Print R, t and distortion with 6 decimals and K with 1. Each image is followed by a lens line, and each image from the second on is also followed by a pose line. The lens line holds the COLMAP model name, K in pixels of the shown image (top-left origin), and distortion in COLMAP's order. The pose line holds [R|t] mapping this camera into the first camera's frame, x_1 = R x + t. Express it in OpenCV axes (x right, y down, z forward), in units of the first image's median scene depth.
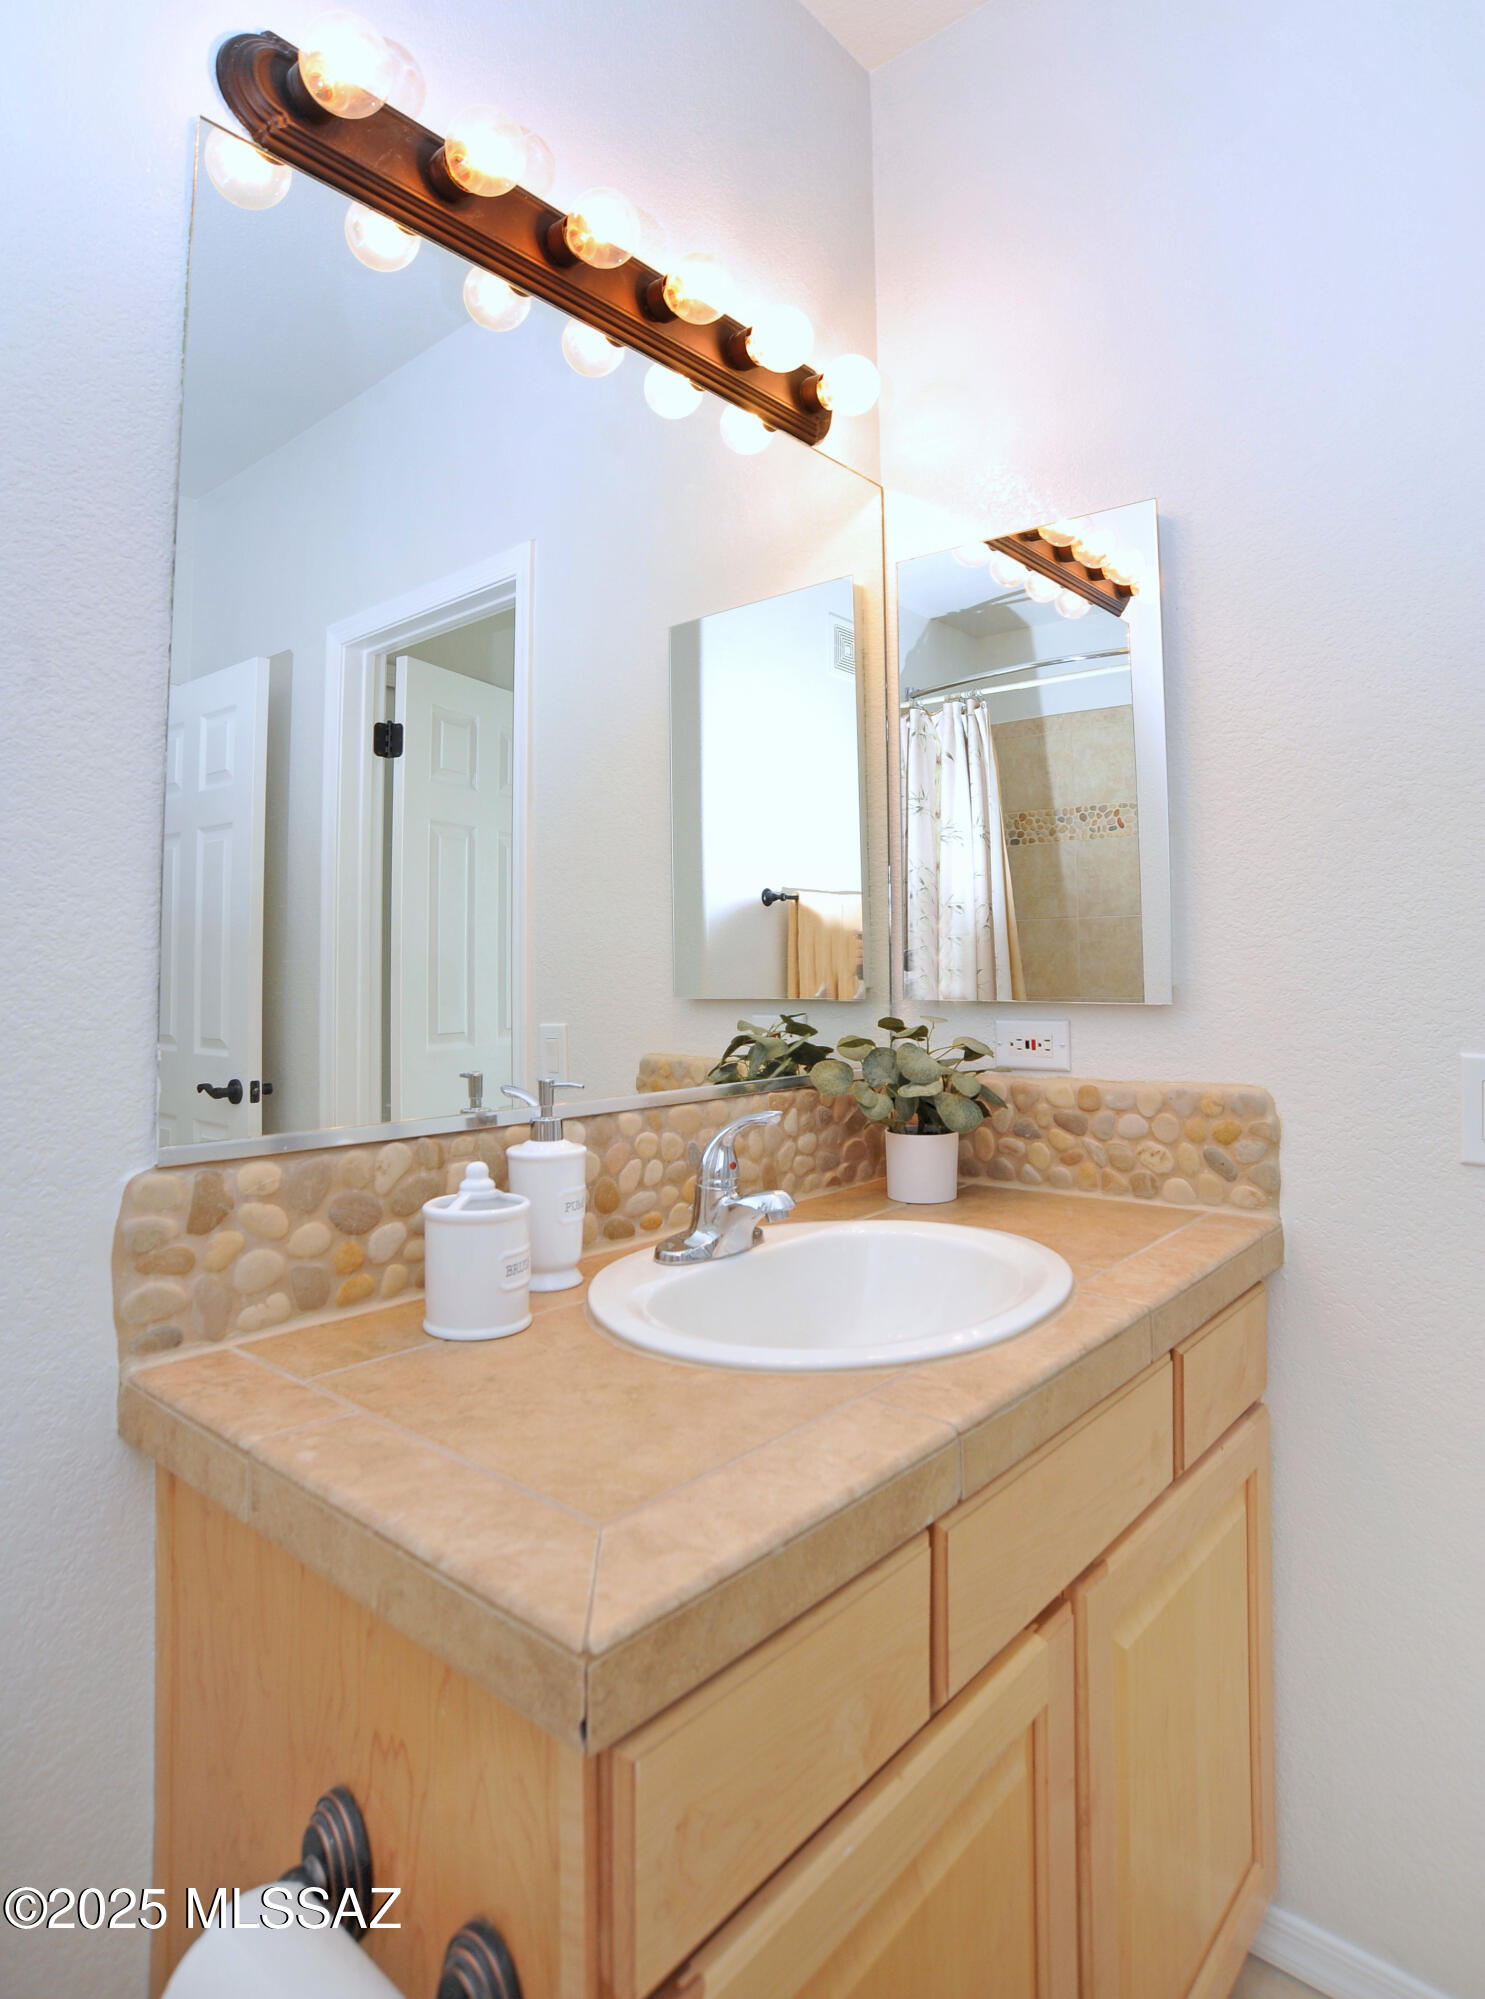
lens RADIAL K [[1083.2, 0, 742.5], [0, 1083.2, 999.5], [0, 0, 1]] dist [-0.107821, 0.000251]
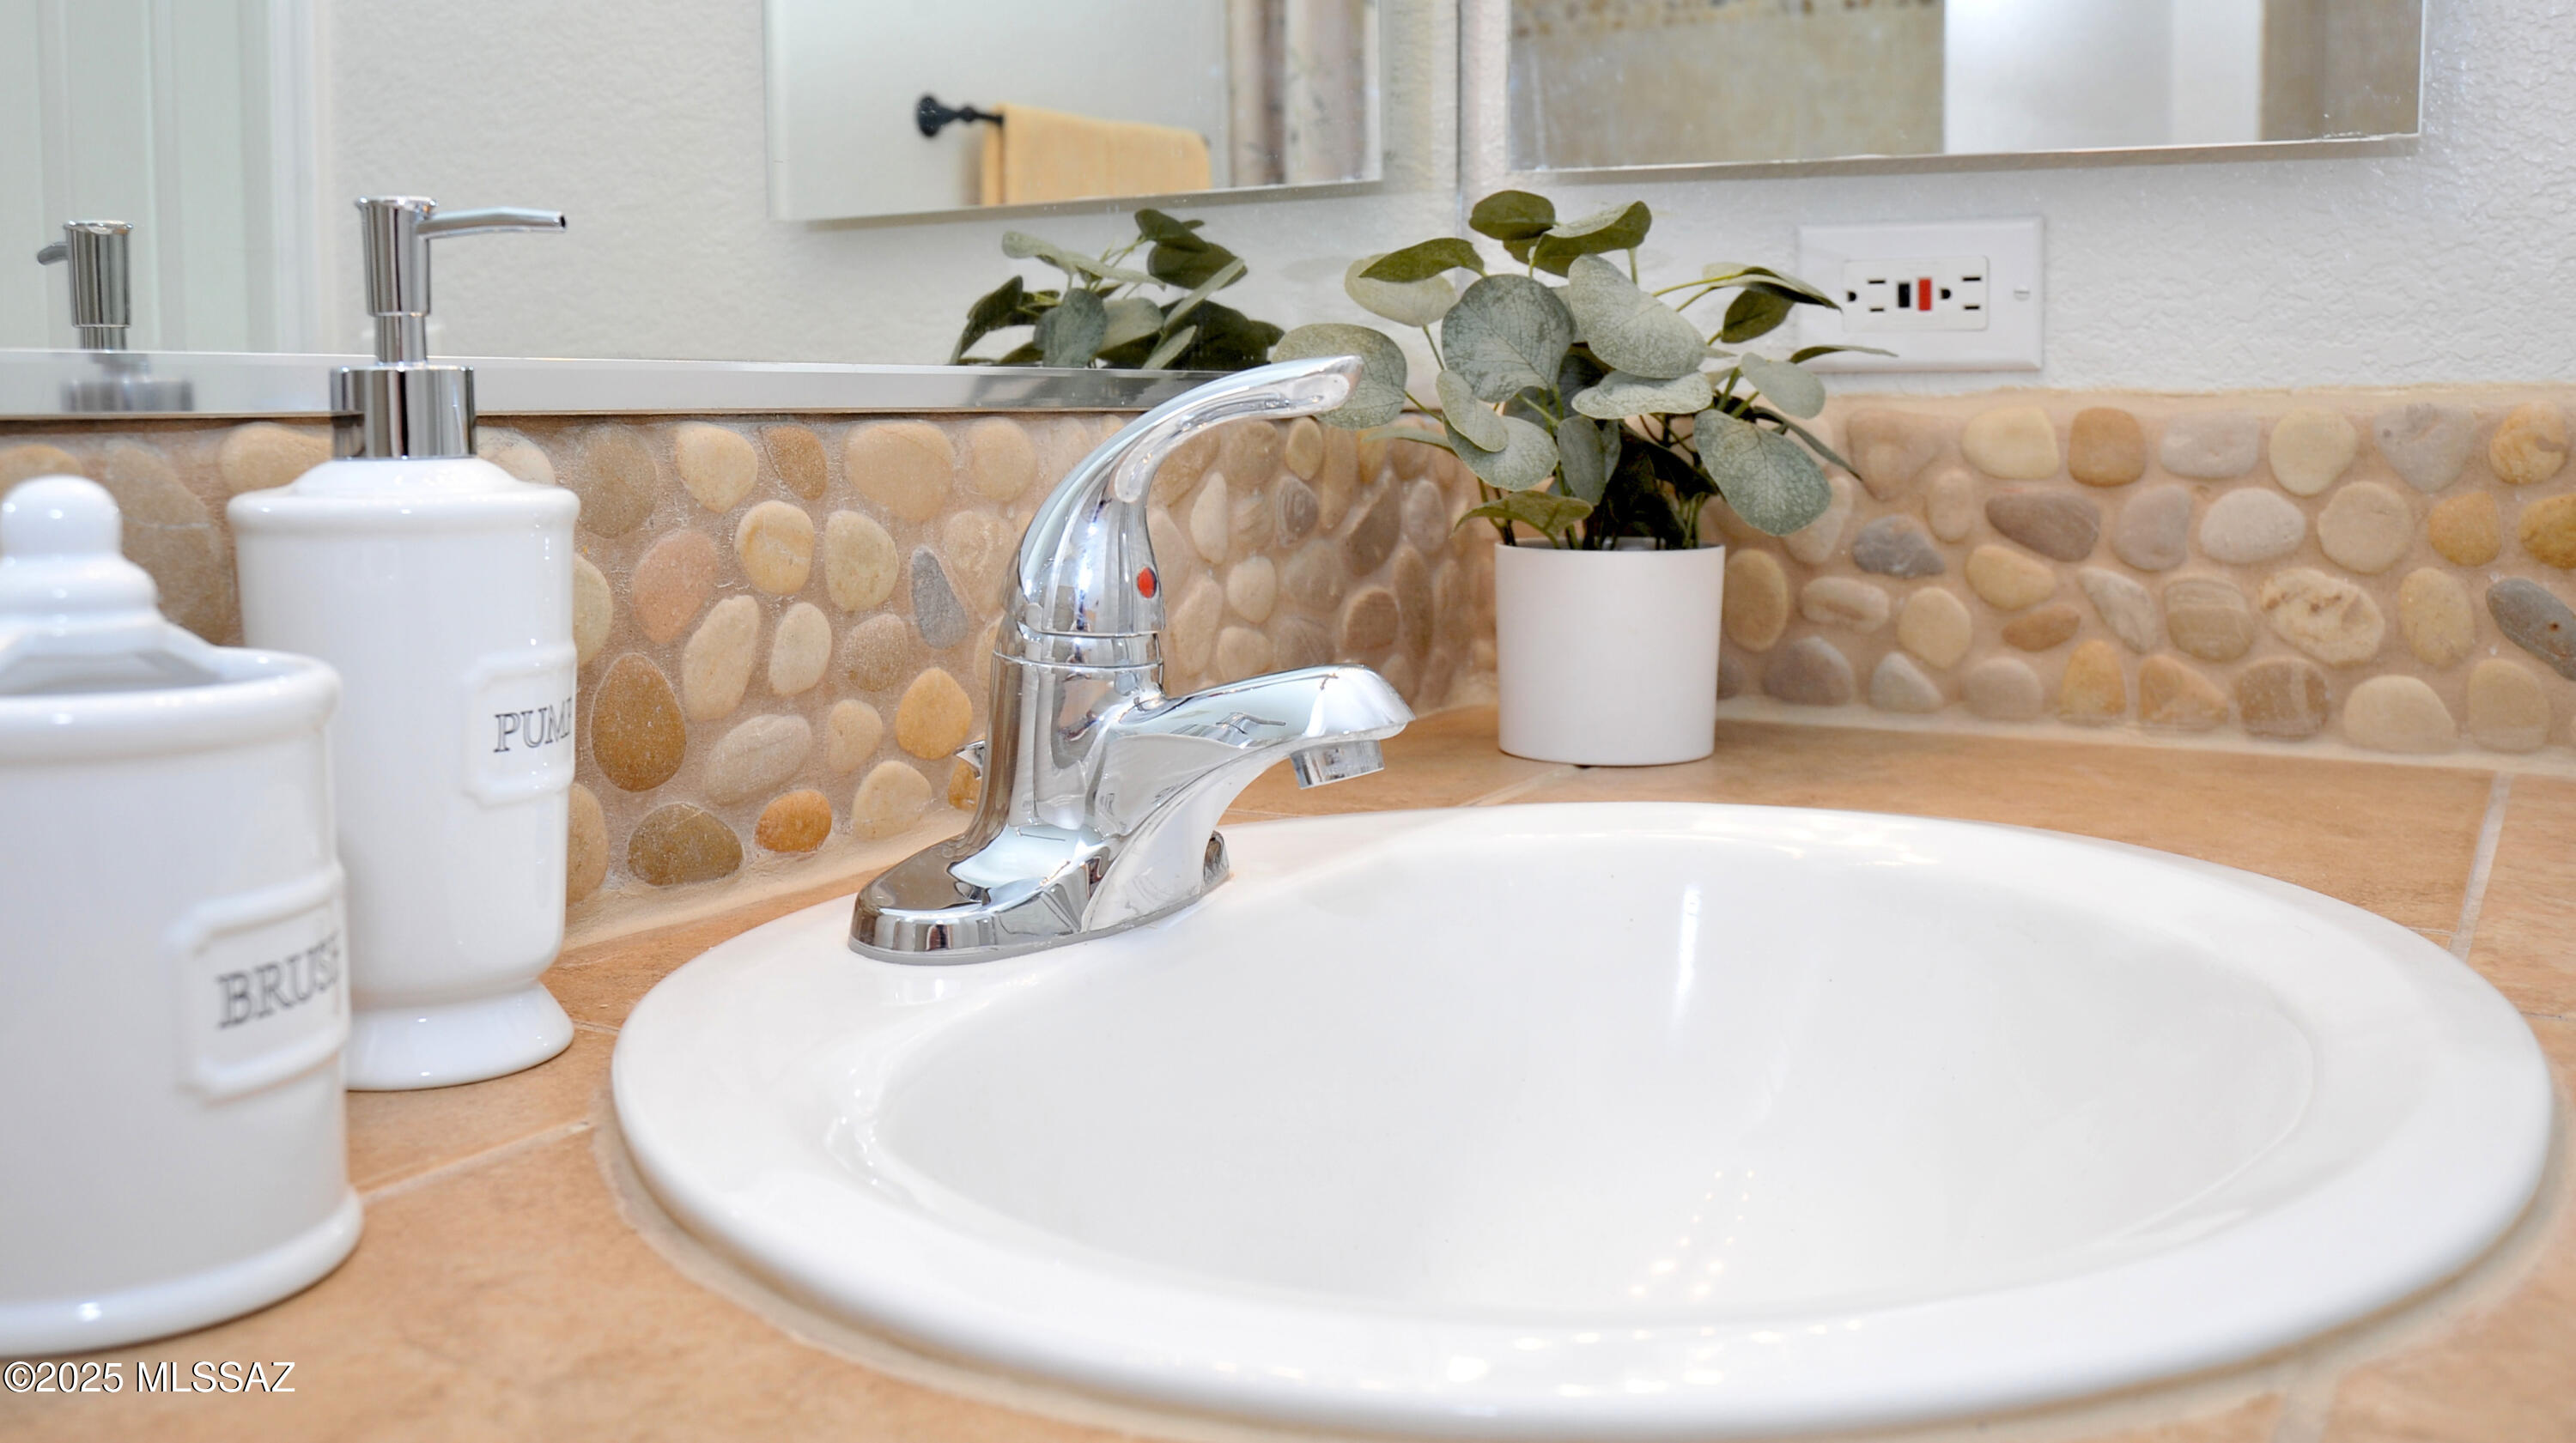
lens RADIAL K [[2362.7, 0, 1288.0], [0, 2362.7, 721.5], [0, 0, 1]] dist [-0.075522, 0.001674]
pose [[0.981941, -0.014440, 0.188634, -0.068662], [-0.009544, 0.992033, 0.125620, 0.094381], [-0.188945, -0.125152, 0.973980, 0.353682]]
